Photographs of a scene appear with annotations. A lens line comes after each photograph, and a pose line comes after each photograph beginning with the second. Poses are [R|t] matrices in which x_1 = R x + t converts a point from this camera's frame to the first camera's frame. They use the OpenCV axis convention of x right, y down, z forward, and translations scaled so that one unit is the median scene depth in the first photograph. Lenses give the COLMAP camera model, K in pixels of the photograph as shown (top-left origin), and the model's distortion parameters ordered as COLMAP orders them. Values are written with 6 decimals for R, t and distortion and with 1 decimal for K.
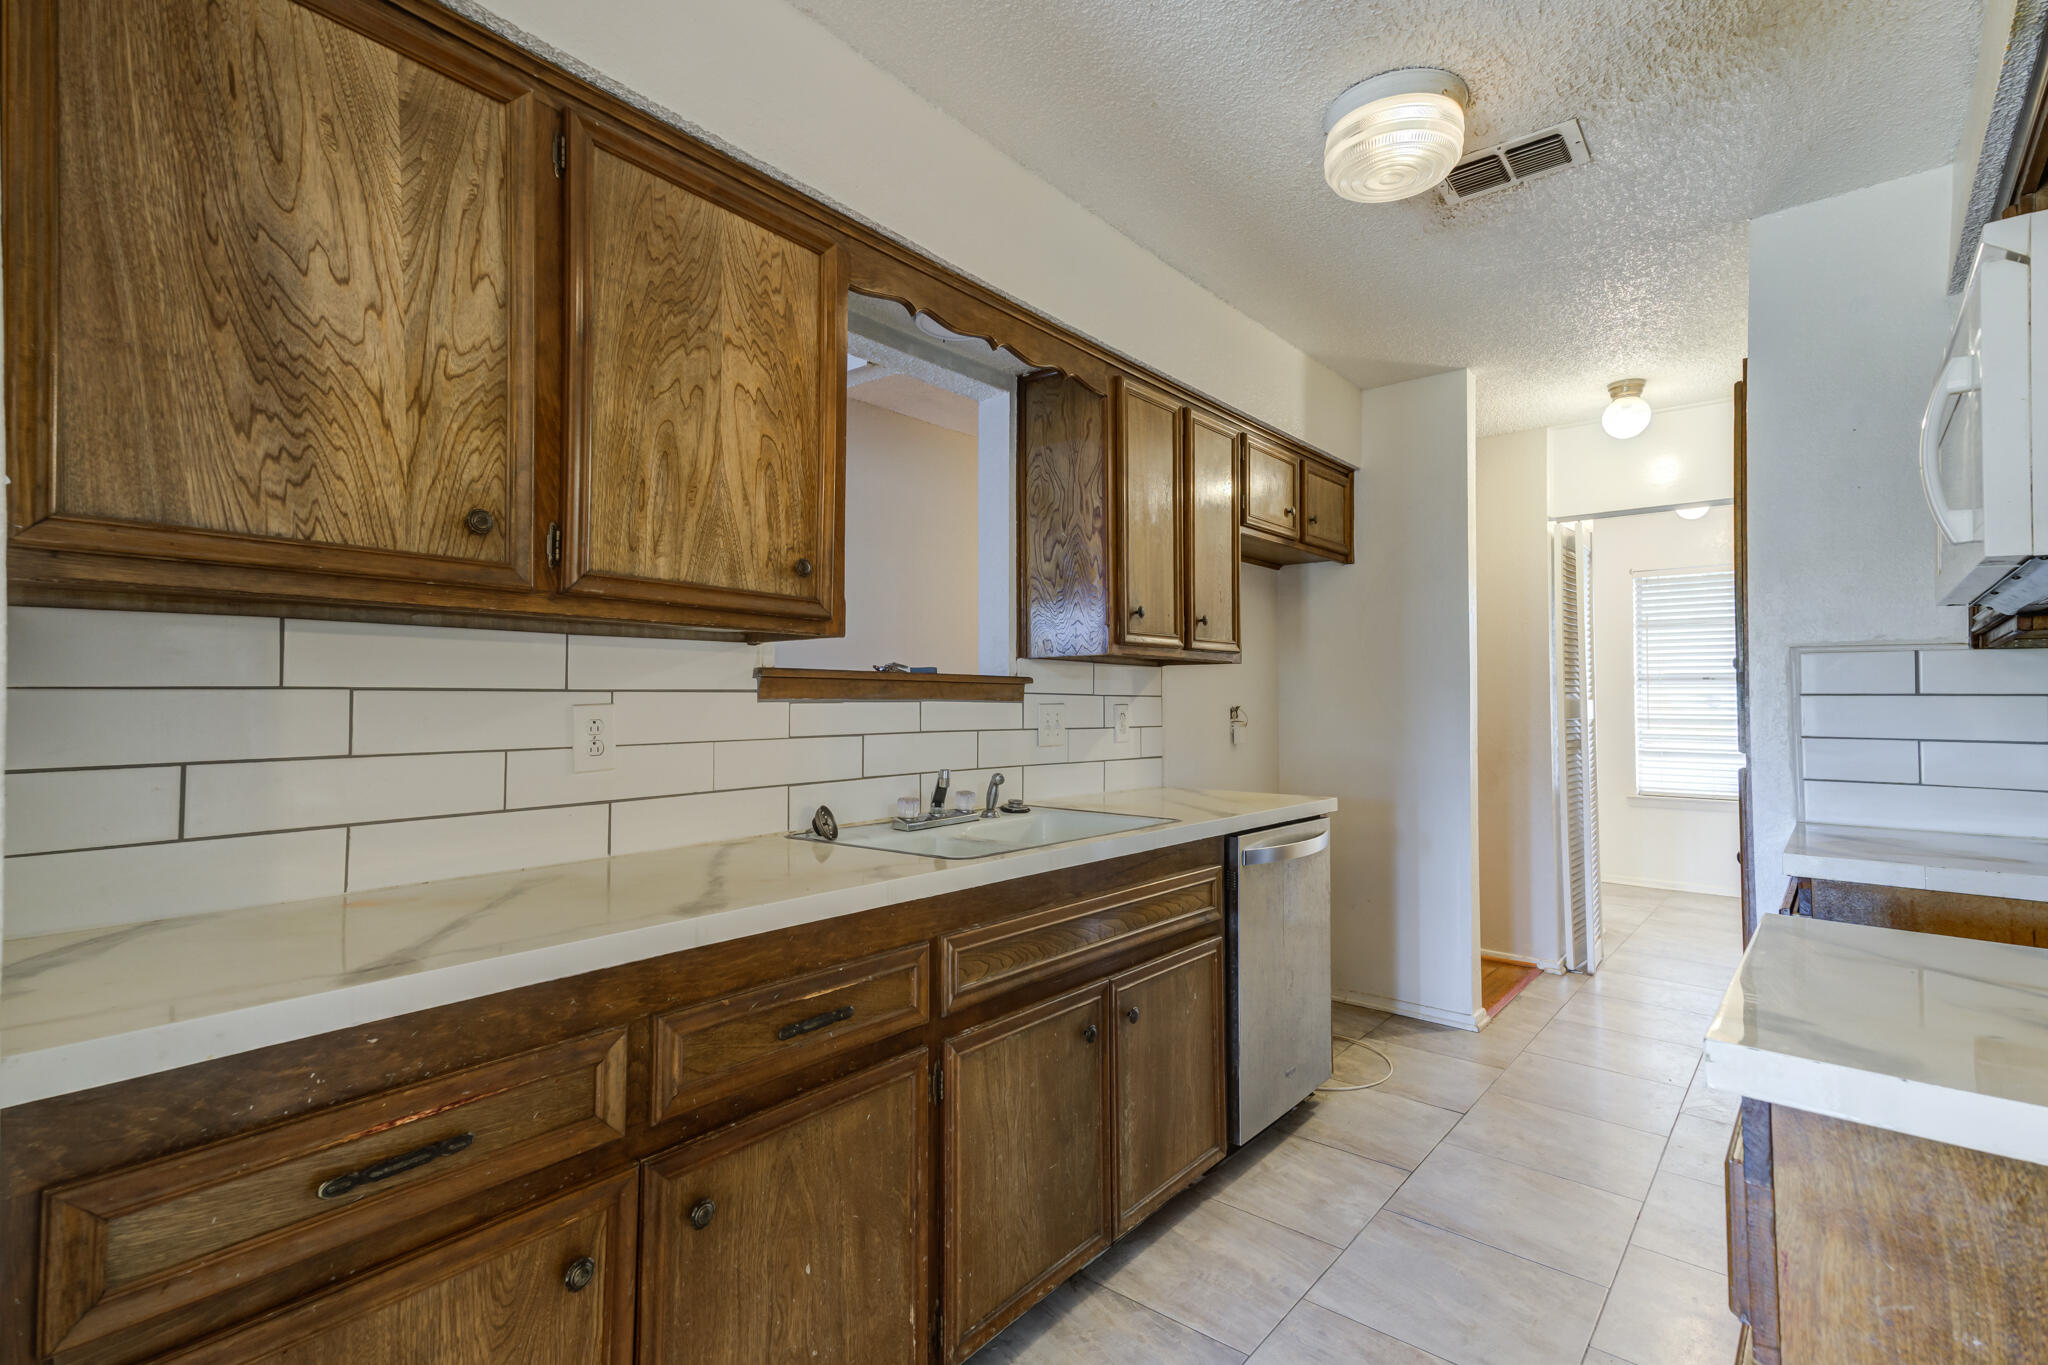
lens RADIAL K [[1024.7, 0, 1001.7], [0, 1024.7, 660.9], [0, 0, 1]] dist [0.025093, -0.000823]
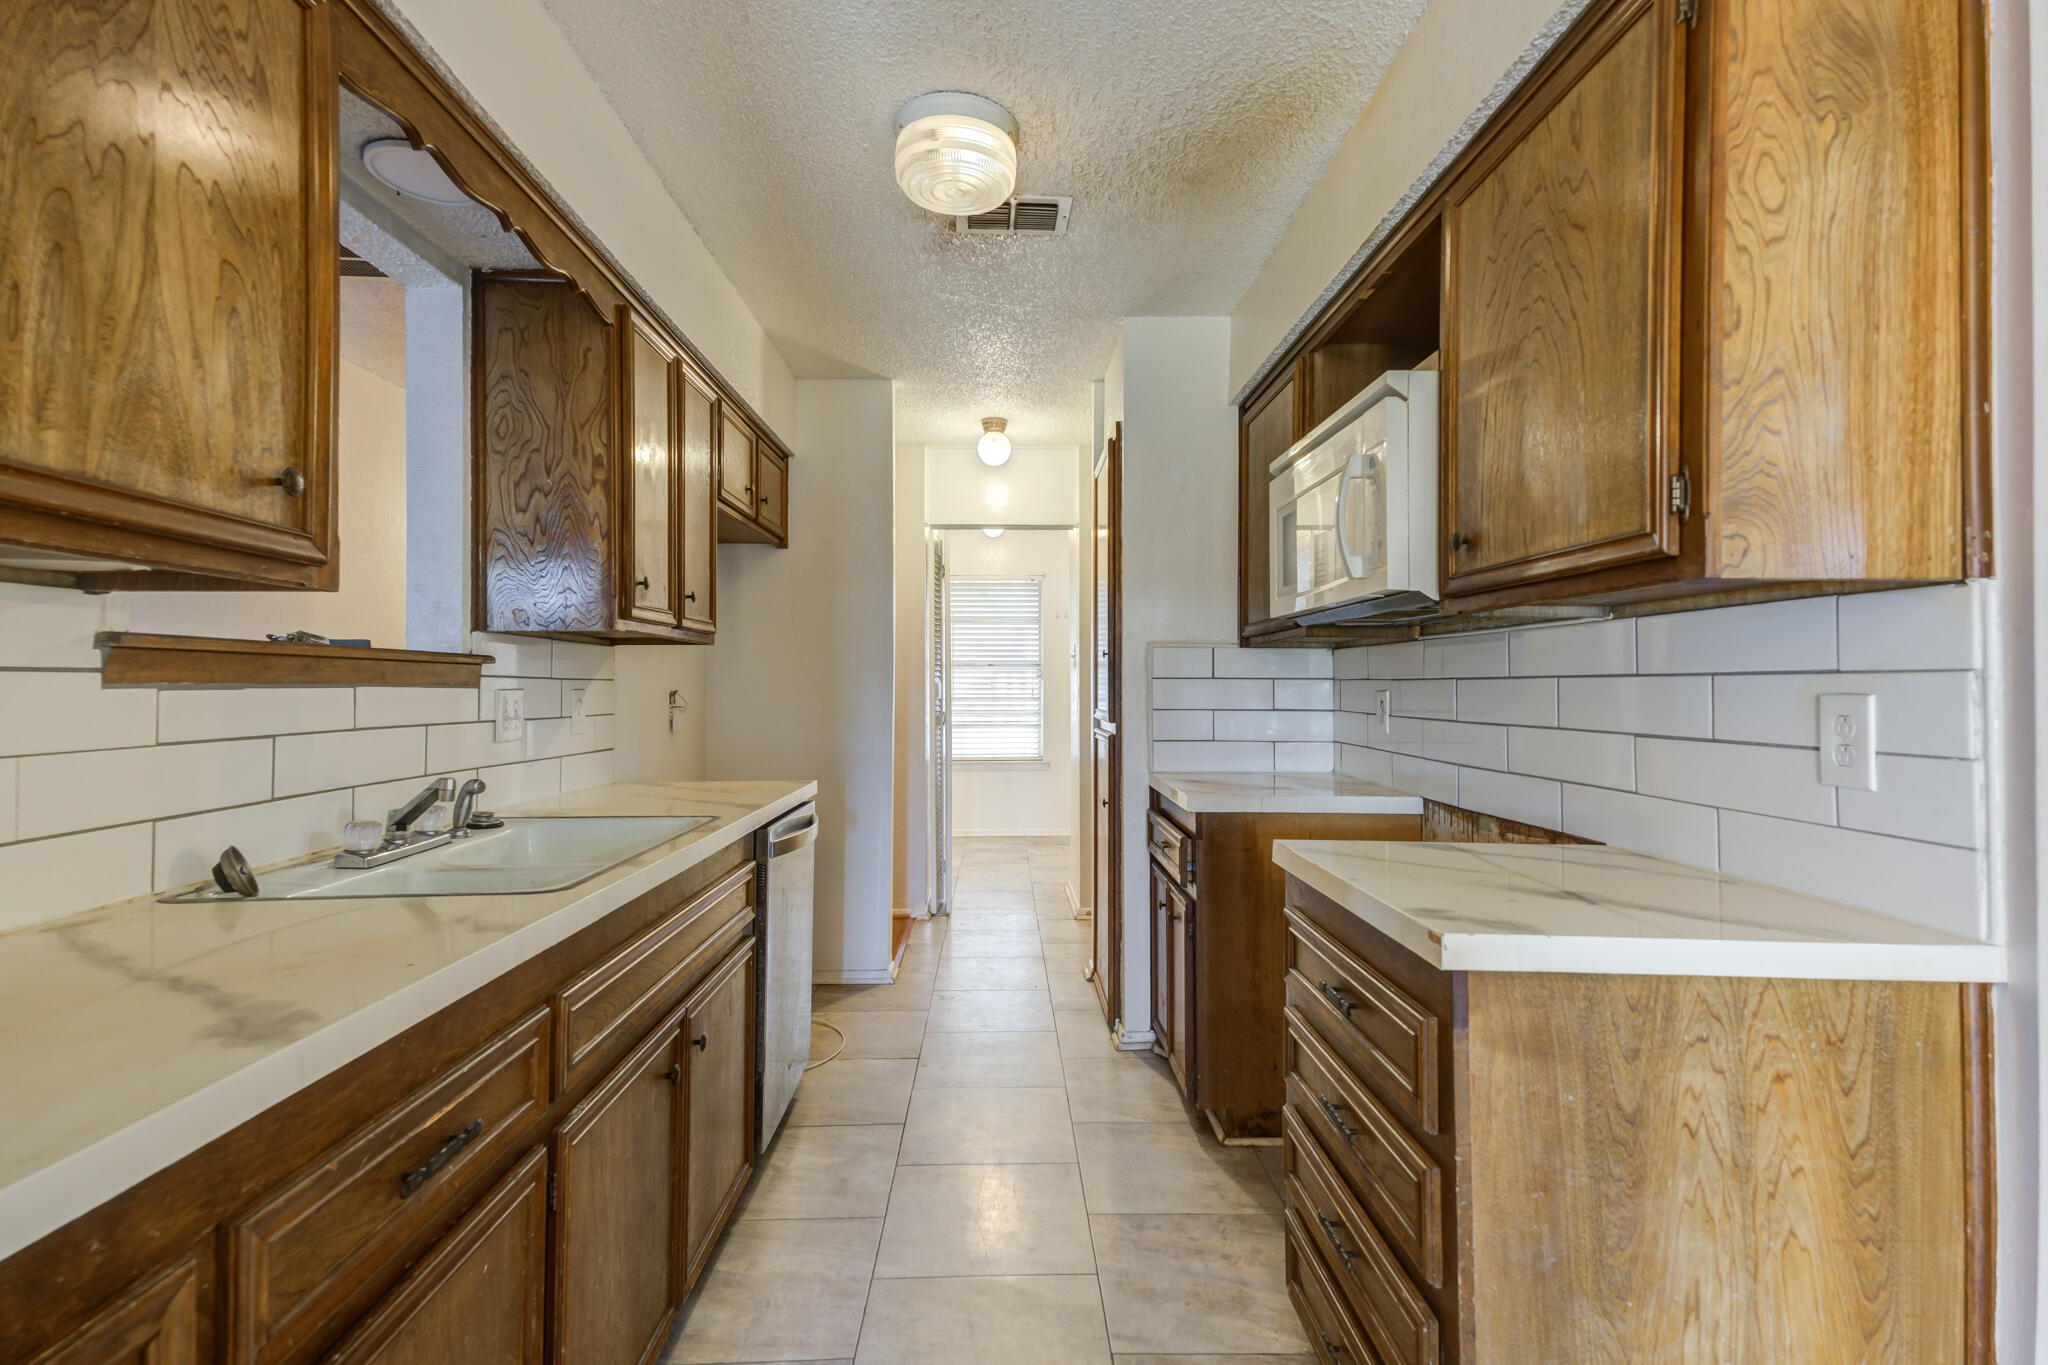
lens RADIAL K [[1024.7, 0, 1001.7], [0, 1024.7, 660.9], [0, 0, 1]] dist [0.025093, -0.000823]
pose [[0.707032, 0.013652, 0.707050, -0.281459], [-0.023519, 0.999715, 0.004215, 0.008003], [-0.706790, -0.019609, 0.707151, 0.174501]]
